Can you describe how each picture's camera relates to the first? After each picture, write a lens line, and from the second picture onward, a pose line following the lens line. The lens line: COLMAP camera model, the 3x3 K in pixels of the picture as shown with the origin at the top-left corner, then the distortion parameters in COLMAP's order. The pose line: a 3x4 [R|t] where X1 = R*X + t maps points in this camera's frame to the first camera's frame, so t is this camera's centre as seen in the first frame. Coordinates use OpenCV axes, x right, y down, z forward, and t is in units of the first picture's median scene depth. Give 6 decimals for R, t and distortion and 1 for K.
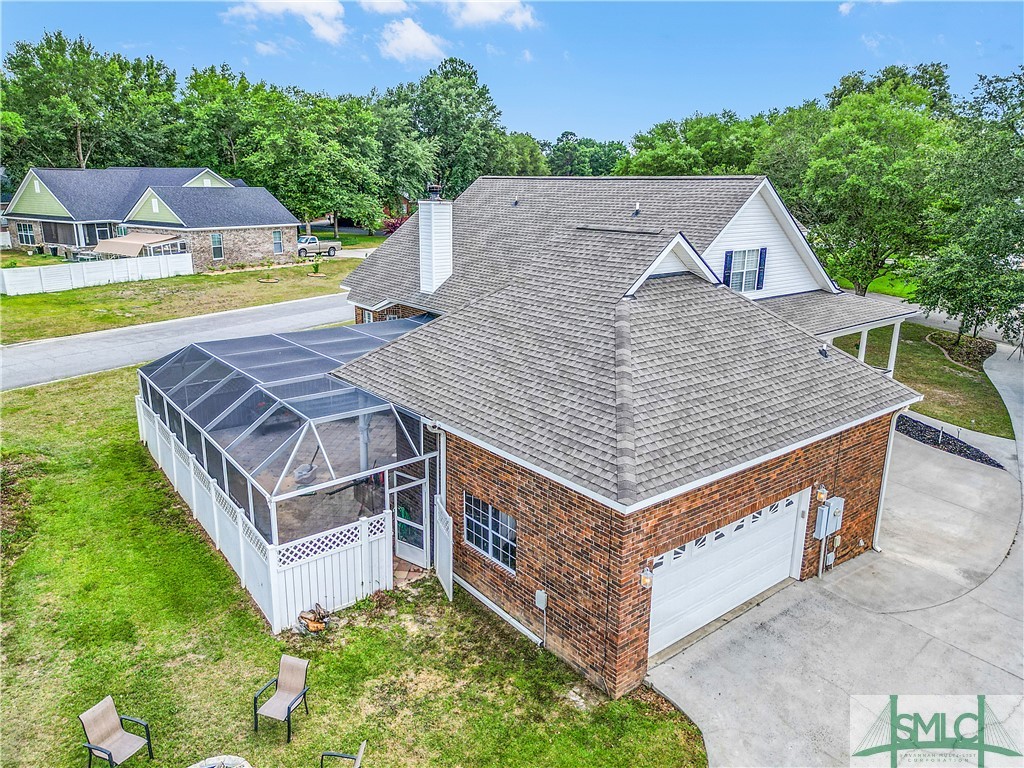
lens RADIAL K [[703.5, 0, 512.0], [0, 703.5, 384.0], [0, 0, 1]] dist [0.049945, -0.037464]
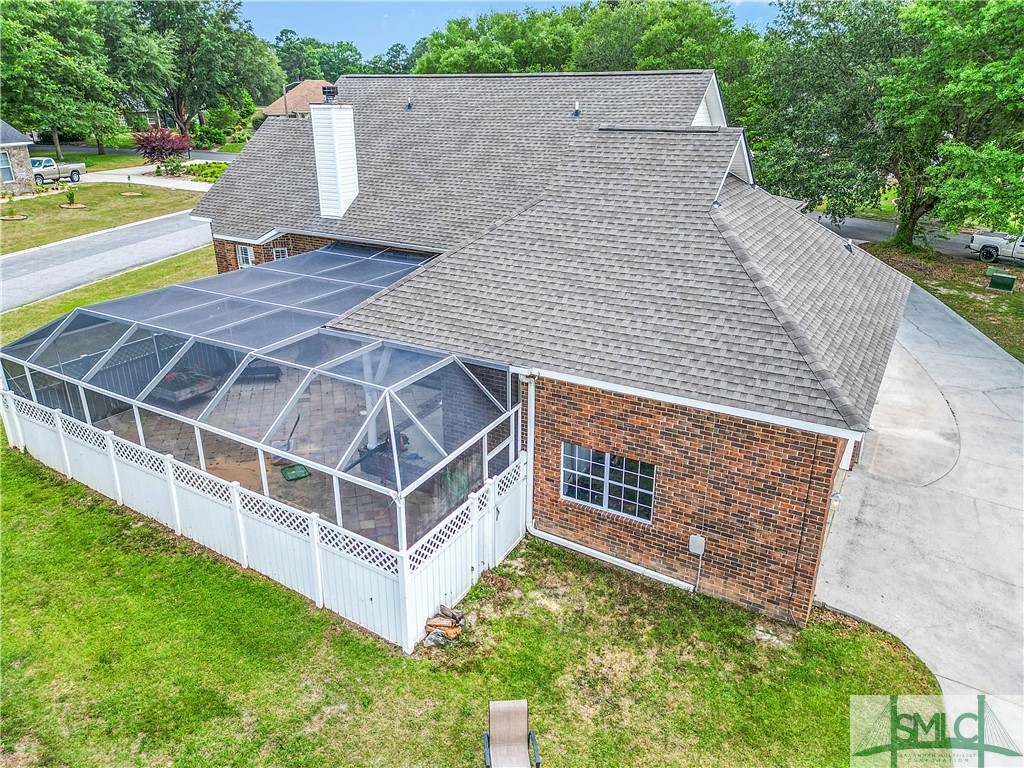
lens RADIAL K [[703.5, 0, 512.0], [0, 703.5, 384.0], [0, 0, 1]] dist [0.049945, -0.037464]
pose [[0.937818, -0.144737, 0.315513, -0.391341], [0.106621, 0.985095, 0.134982, -0.044985], [-0.330348, -0.092948, 0.939272, 0.203553]]
